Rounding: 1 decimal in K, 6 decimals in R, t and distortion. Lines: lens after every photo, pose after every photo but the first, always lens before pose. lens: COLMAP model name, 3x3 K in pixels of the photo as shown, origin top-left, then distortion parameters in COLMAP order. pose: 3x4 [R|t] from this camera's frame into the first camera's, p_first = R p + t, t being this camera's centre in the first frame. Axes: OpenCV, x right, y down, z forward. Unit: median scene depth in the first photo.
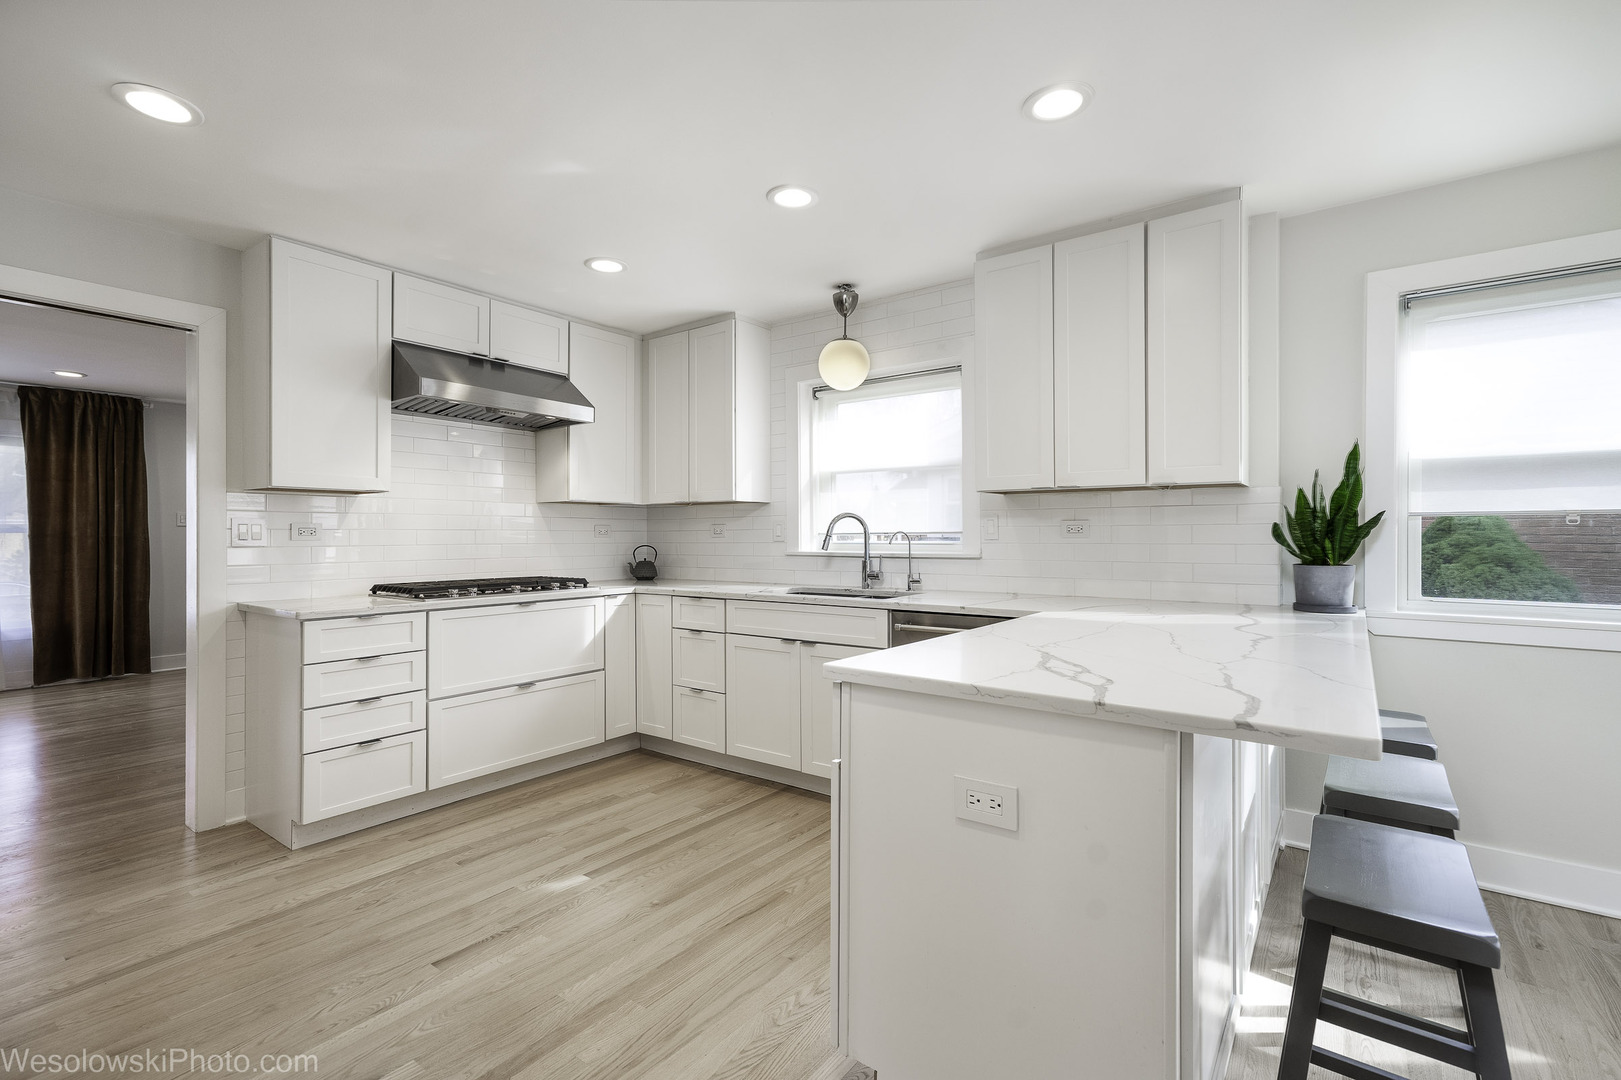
lens RADIAL K [[731.9, 0, 807.0], [0, 731.9, 534.9], [0, 0, 1]] dist [0.001905, 0.000863]
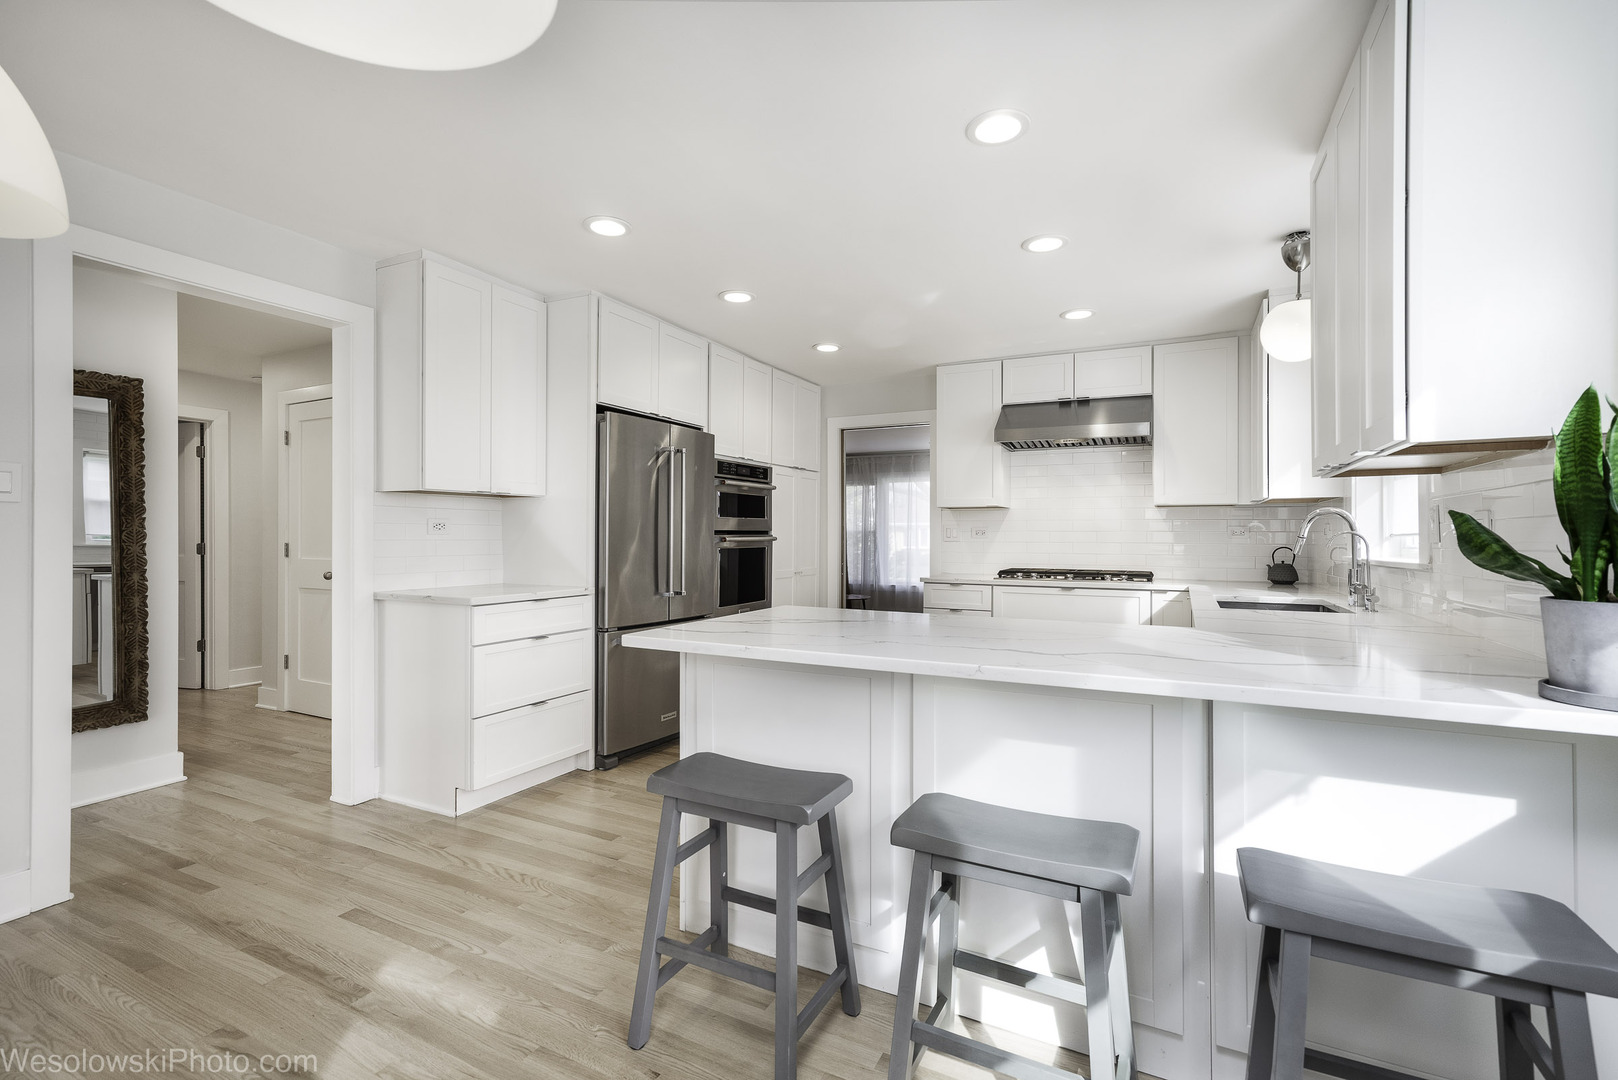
lens RADIAL K [[730.5, 0, 805.5], [0, 730.5, 534.9], [0, 0, 1]] dist [0.001905, 0.000863]
pose [[0.171047, 0.002648, -0.985259, 0.775111], [-0.003689, 0.999991, 0.002047, -0.000774], [0.985256, 0.003284, 0.171056, 0.313195]]
